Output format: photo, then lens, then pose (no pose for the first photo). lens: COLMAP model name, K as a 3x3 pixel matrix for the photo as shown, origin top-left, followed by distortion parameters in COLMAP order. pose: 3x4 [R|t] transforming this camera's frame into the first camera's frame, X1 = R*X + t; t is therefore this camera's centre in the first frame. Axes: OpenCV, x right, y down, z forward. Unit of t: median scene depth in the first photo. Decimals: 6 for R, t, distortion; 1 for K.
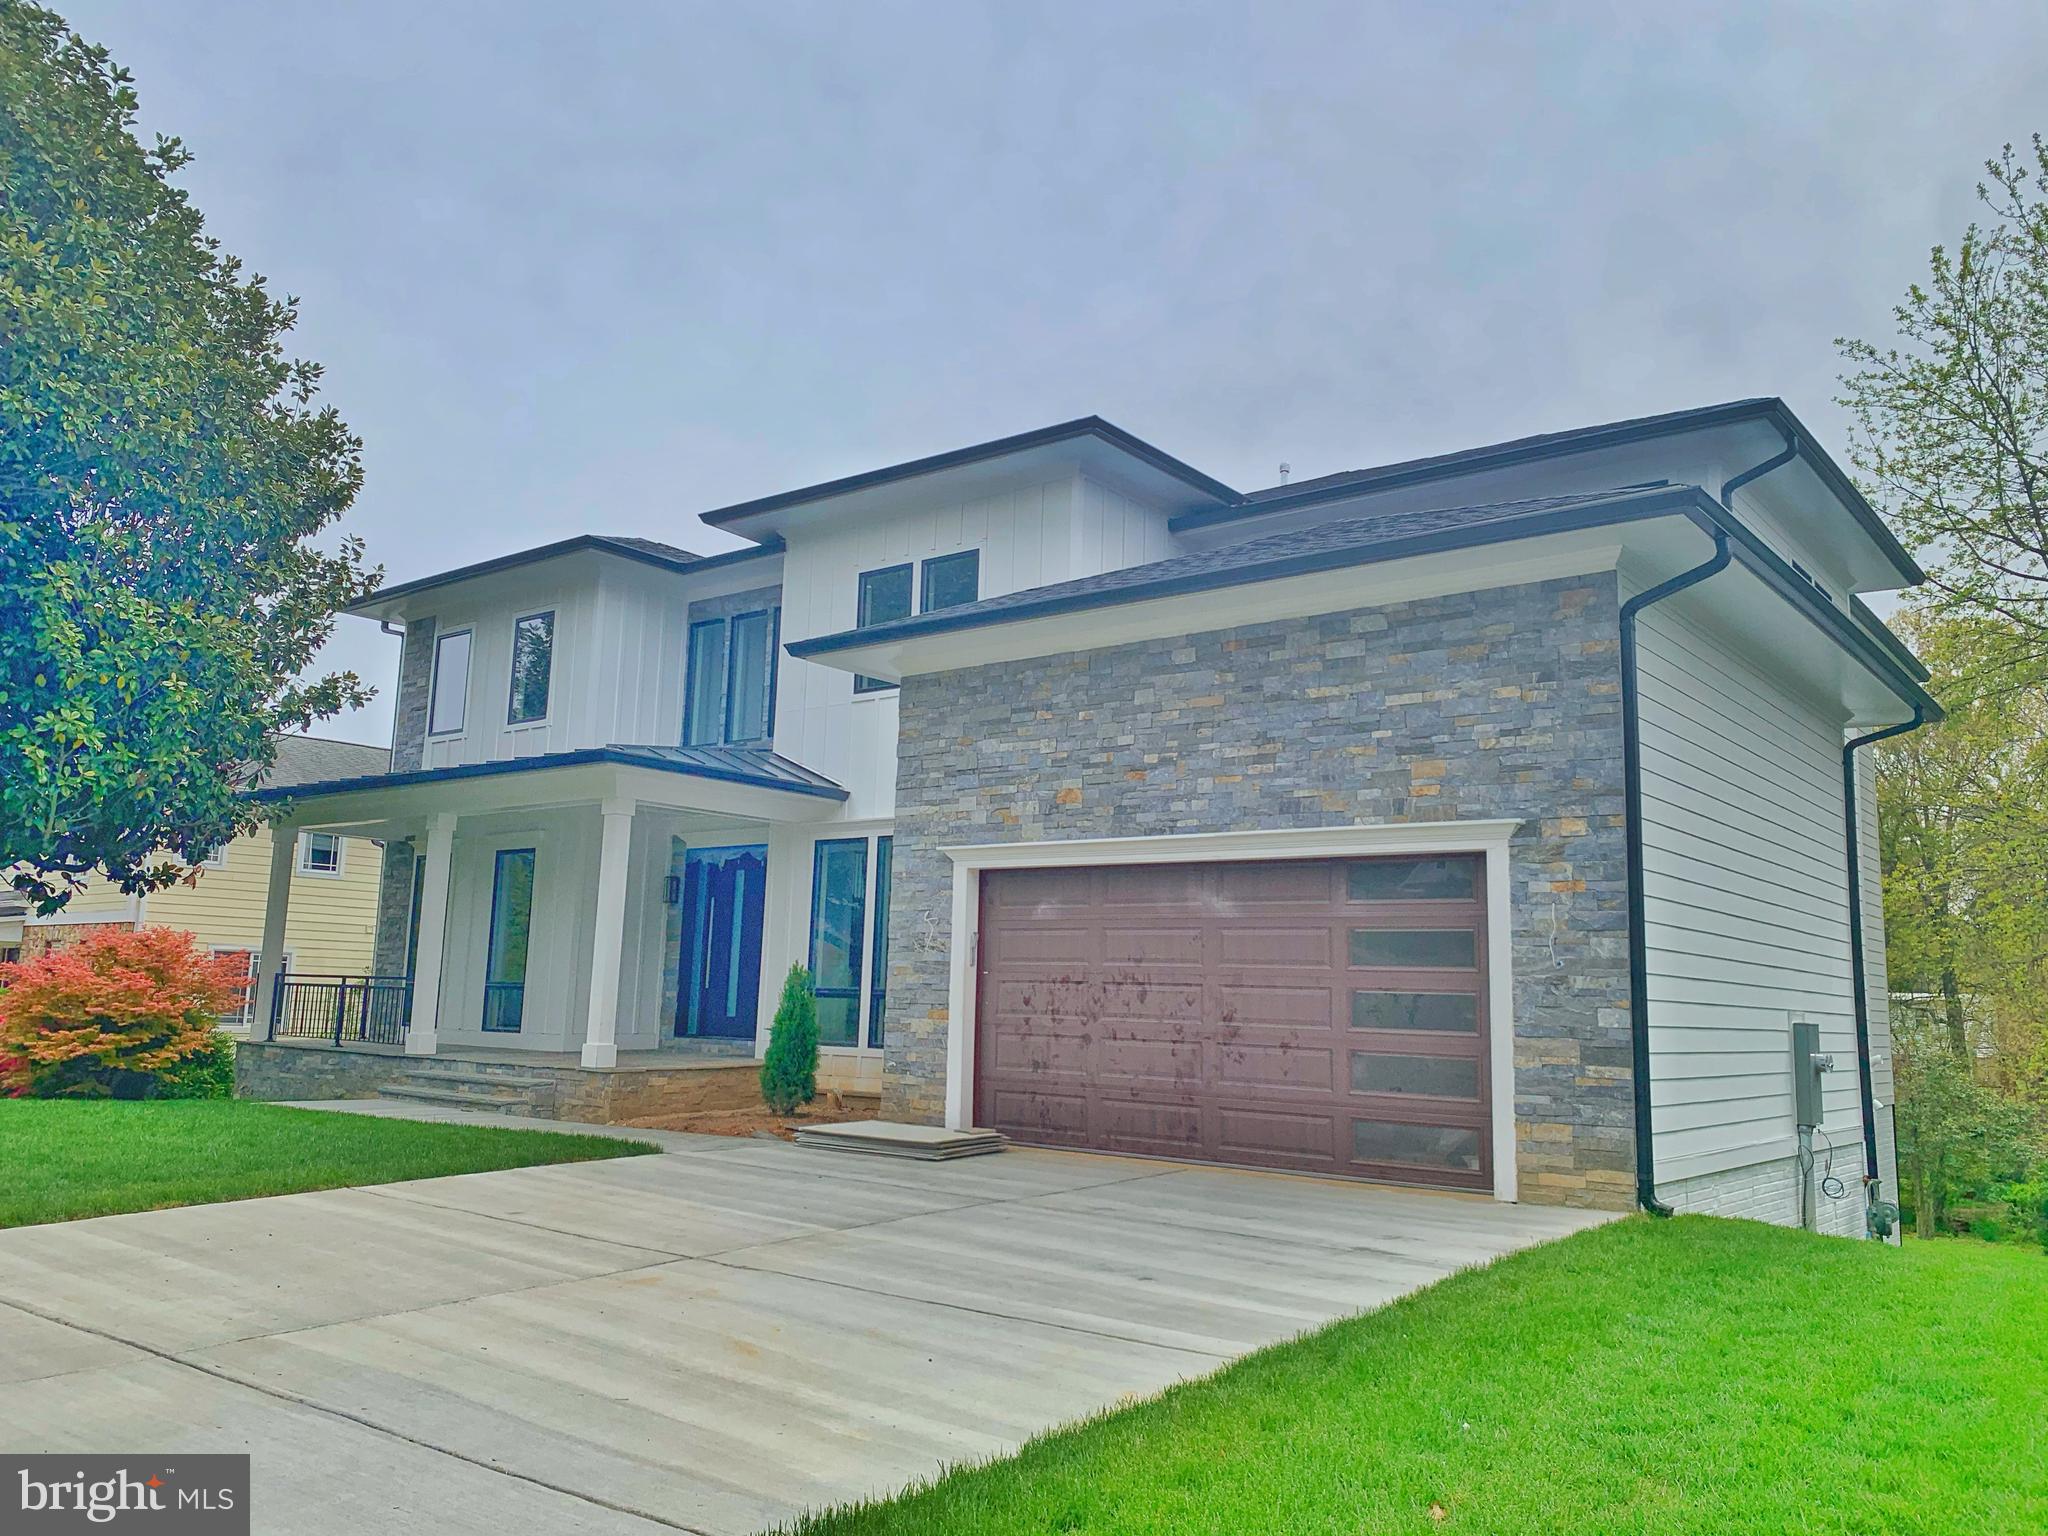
lens RADIAL K [[1563.3, 0, 1028.0], [0, 1563.3, 757.1], [0, 0, 1]] dist [0.009297, -0.005280]
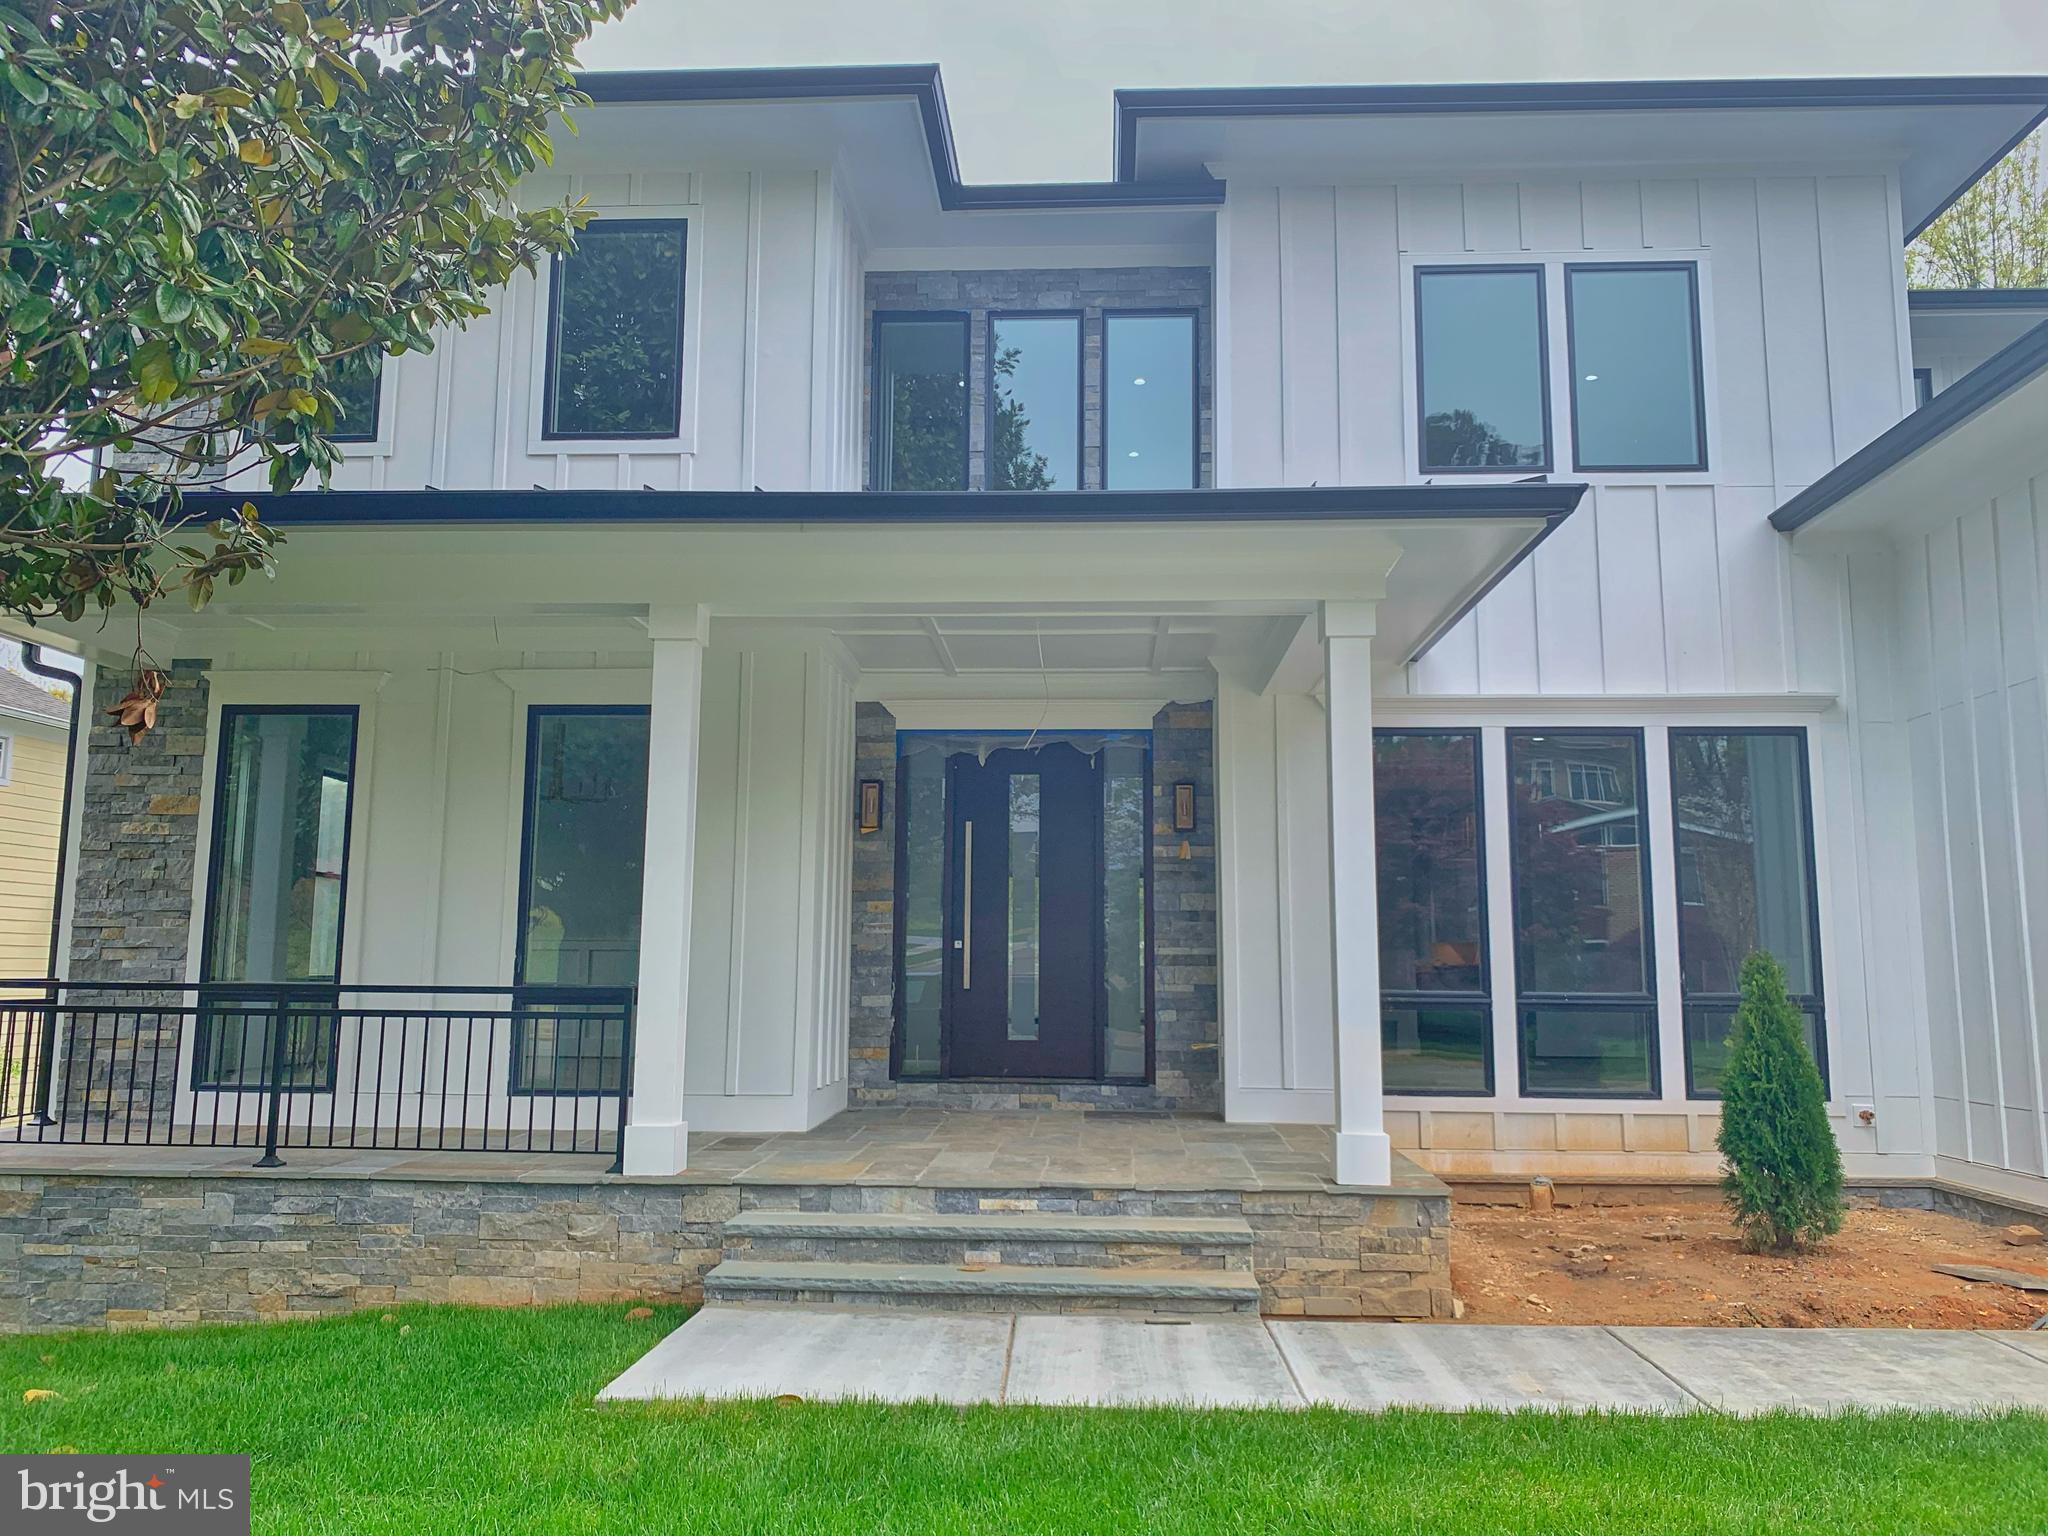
lens RADIAL K [[1563.3, 0, 1022.8], [0, 1563.3, 774.5], [0, 0, 1]] dist [0.009297, -0.005280]
pose [[0.812877, 0.048997, 0.580371, -0.517596], [-0.074354, 0.997032, 0.019969, 0.063634], [-0.577670, -0.059385, 0.814107, 0.569580]]
